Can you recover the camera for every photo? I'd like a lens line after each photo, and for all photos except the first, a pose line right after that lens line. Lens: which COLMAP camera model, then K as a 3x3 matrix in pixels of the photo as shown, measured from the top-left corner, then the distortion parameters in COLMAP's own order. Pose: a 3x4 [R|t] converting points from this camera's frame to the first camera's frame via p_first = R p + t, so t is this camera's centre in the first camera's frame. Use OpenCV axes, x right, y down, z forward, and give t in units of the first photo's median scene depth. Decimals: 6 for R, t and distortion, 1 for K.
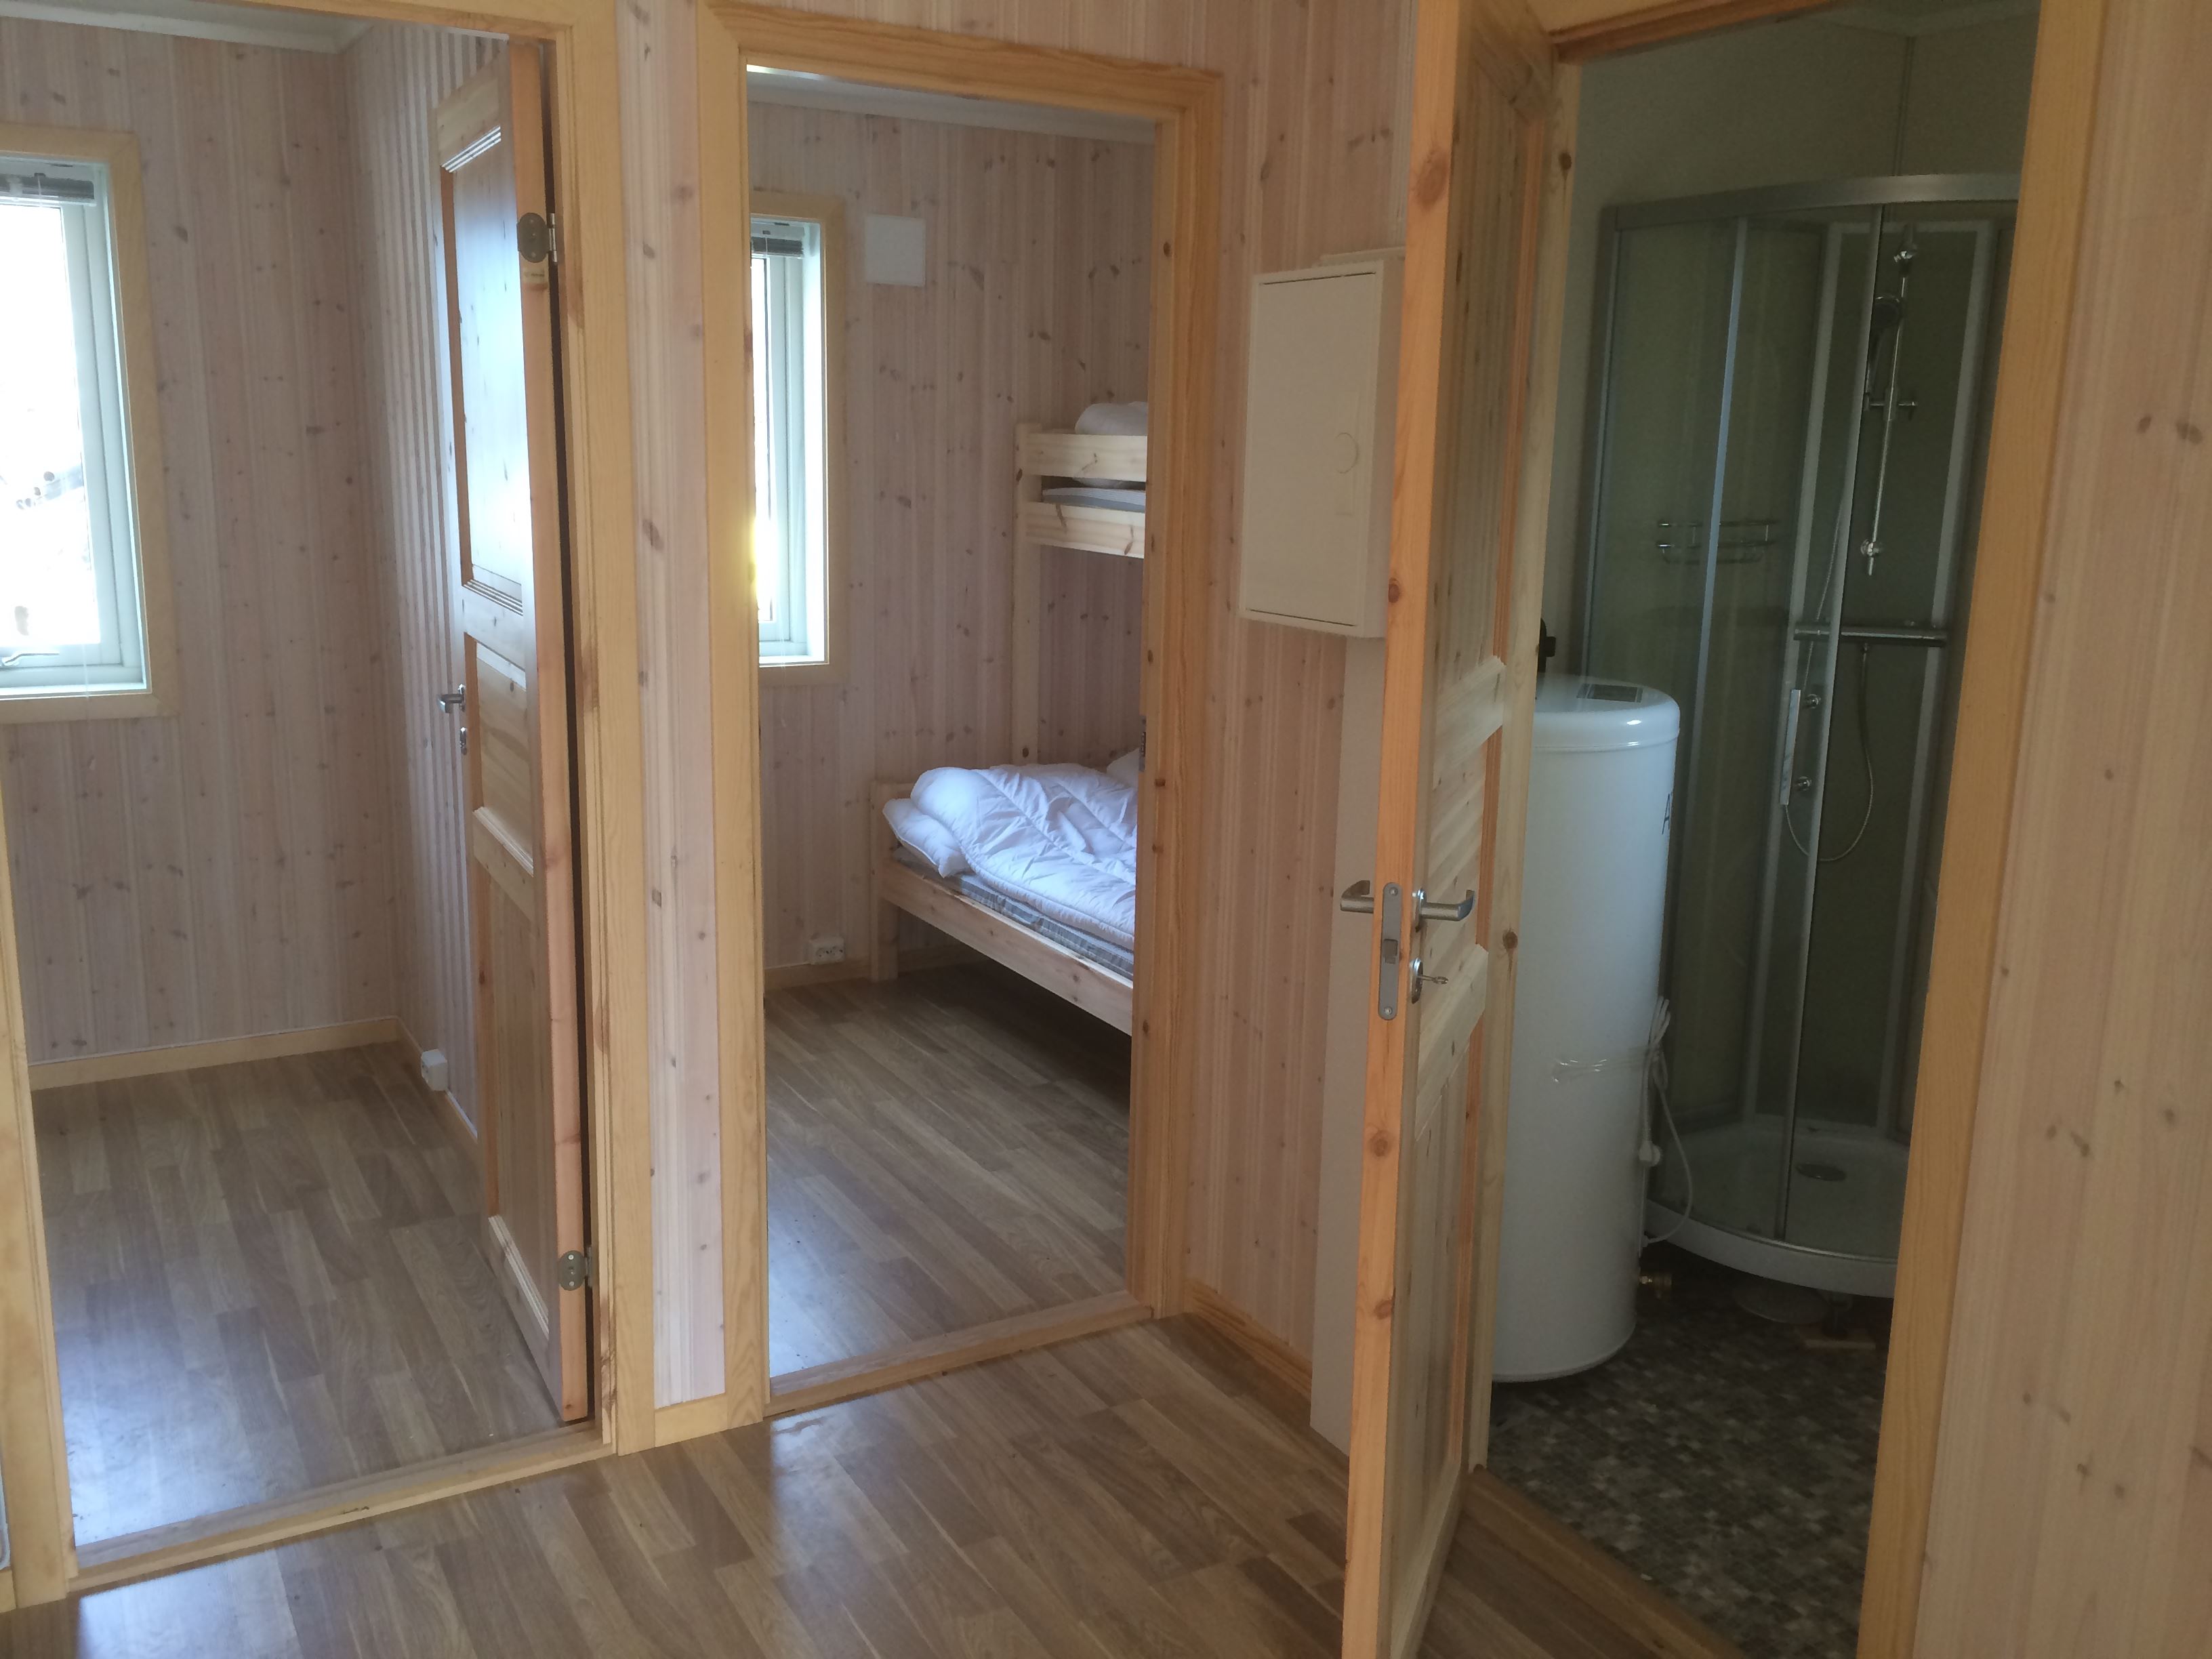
lens RADIAL K [[1925.3, 0, 1106.0], [0, 1925.3, 829.5], [0, 0, 1]] dist [0.077273, -0.100641]
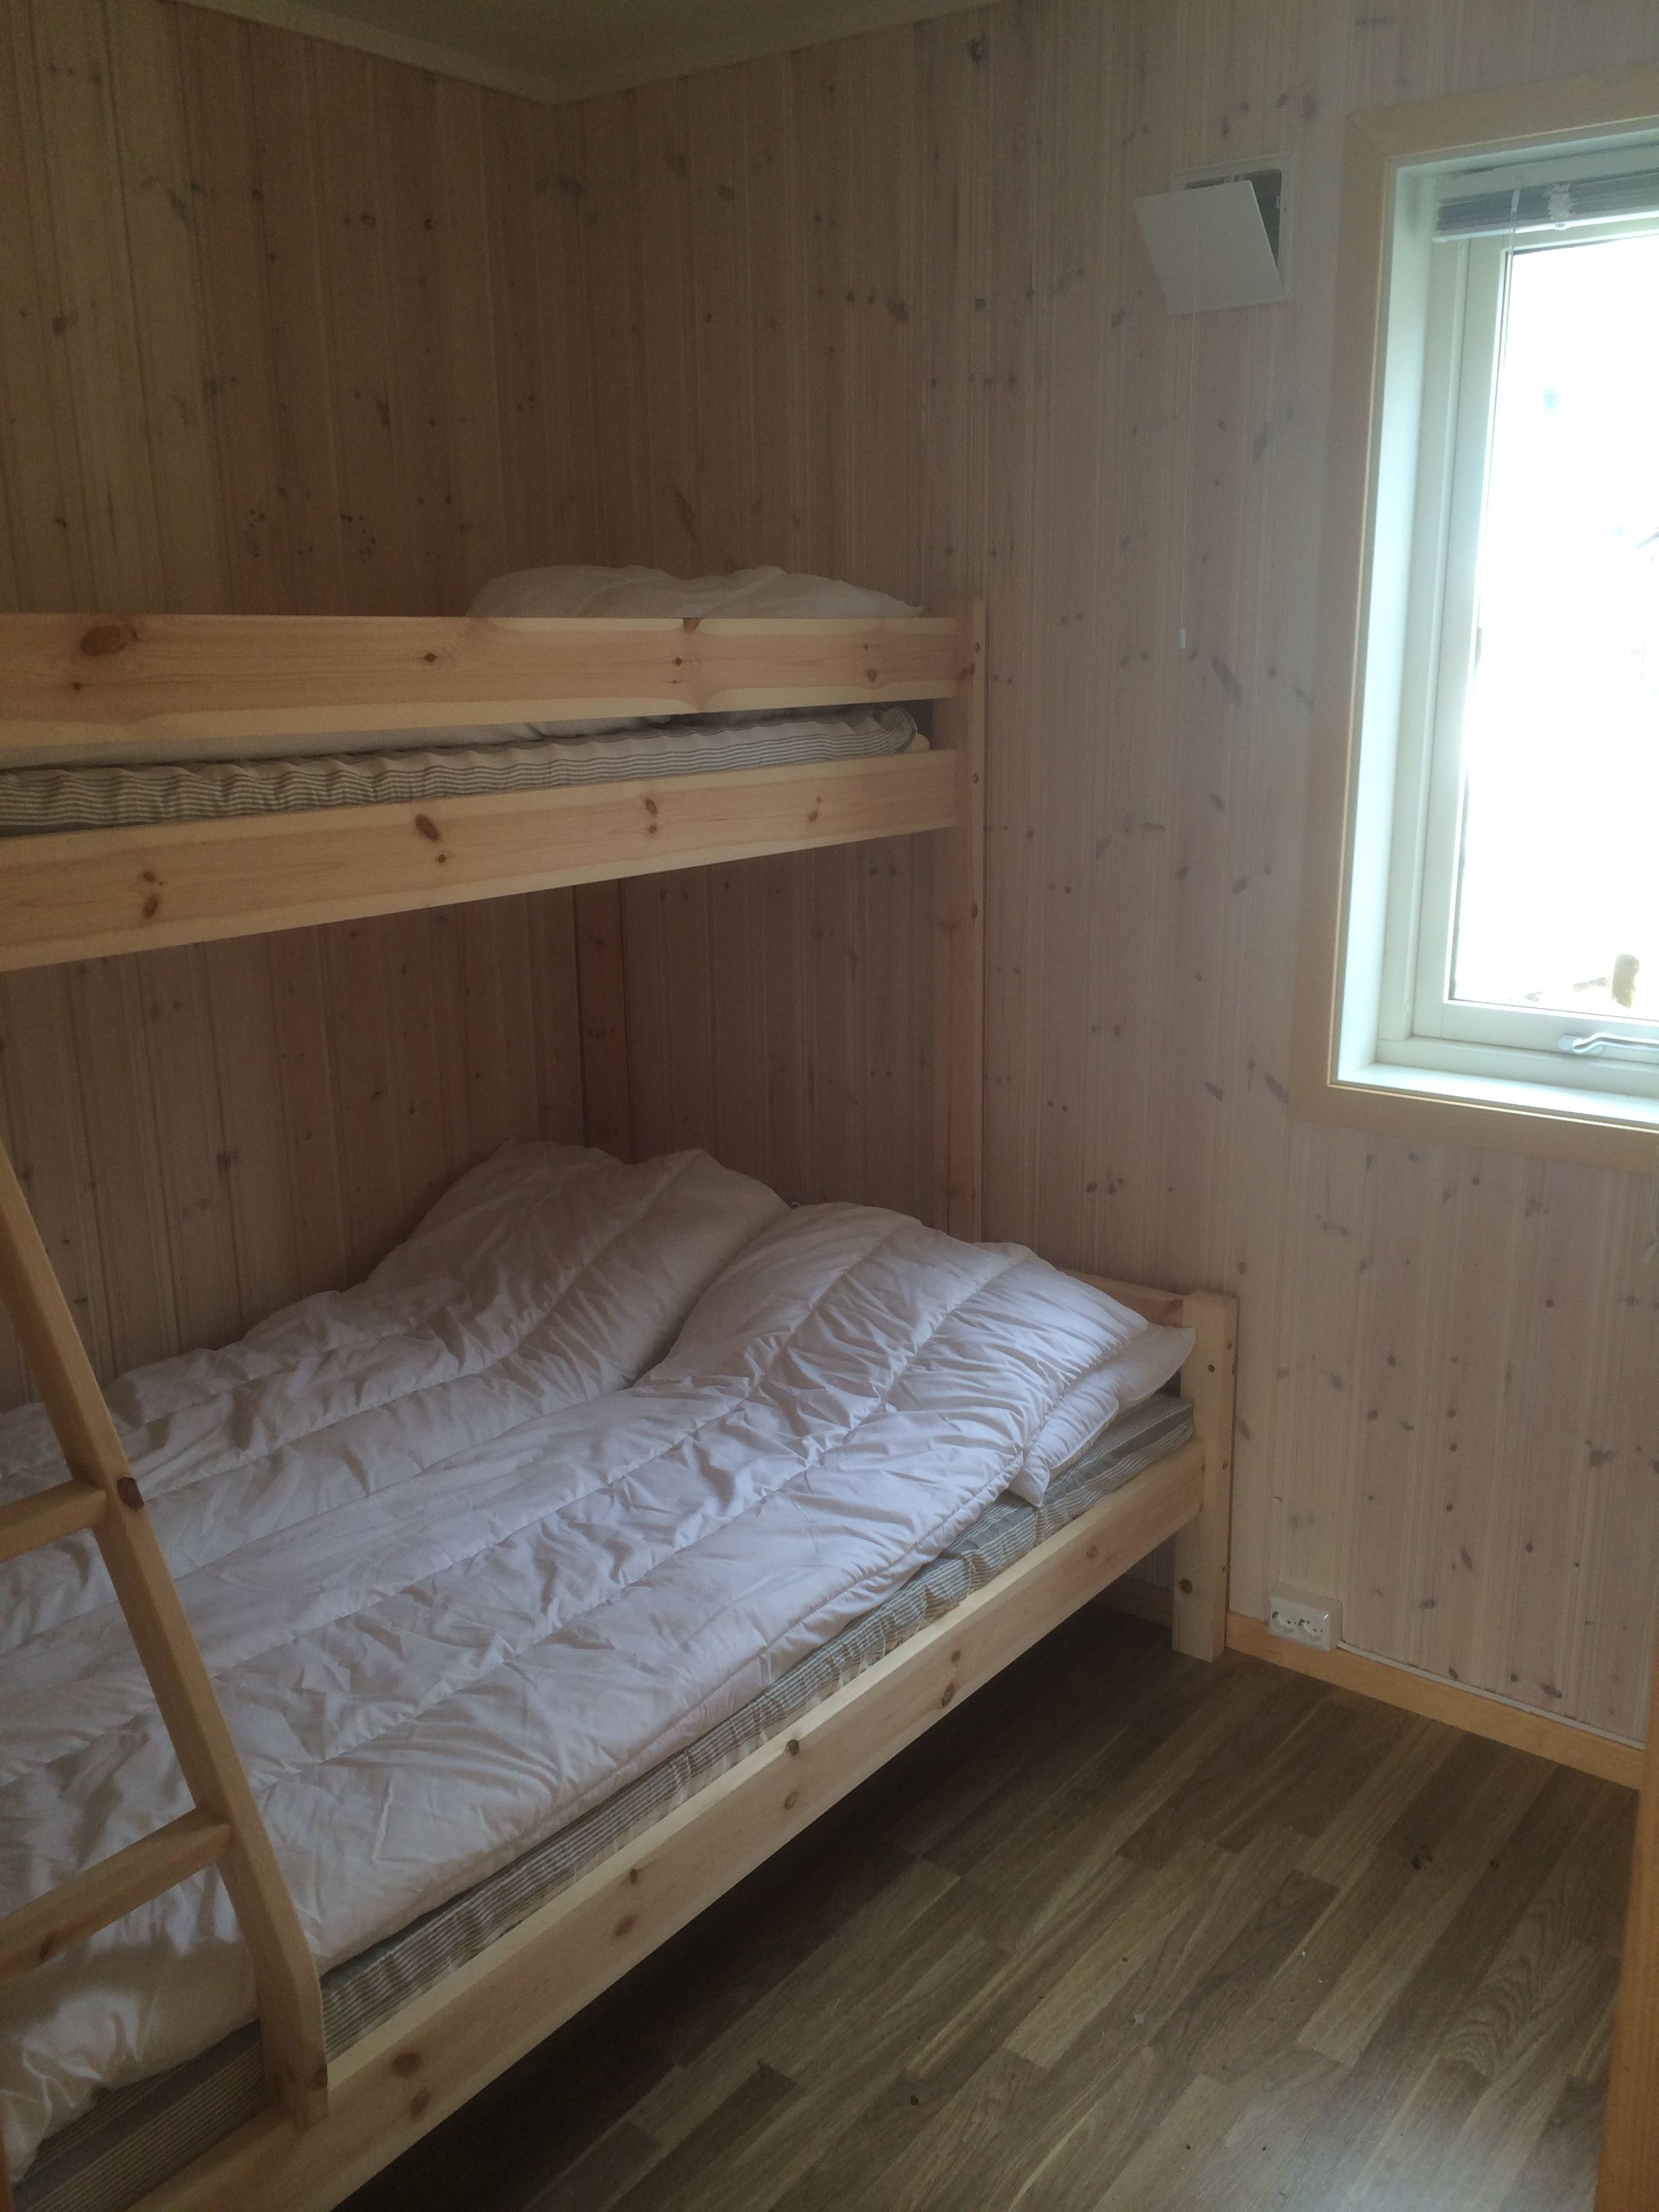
lens RADIAL K [[1925.3, 0, 829.5], [0, 1925.3, 1106.0], [0, 0, 1]] dist [0.077273, -0.100641]
pose [[0.399257, 0.200859, -0.894567, -0.119395], [-0.174359, 0.974535, 0.140995, -0.111669], [0.900107, 0.099682, 0.424112, 0.540059]]
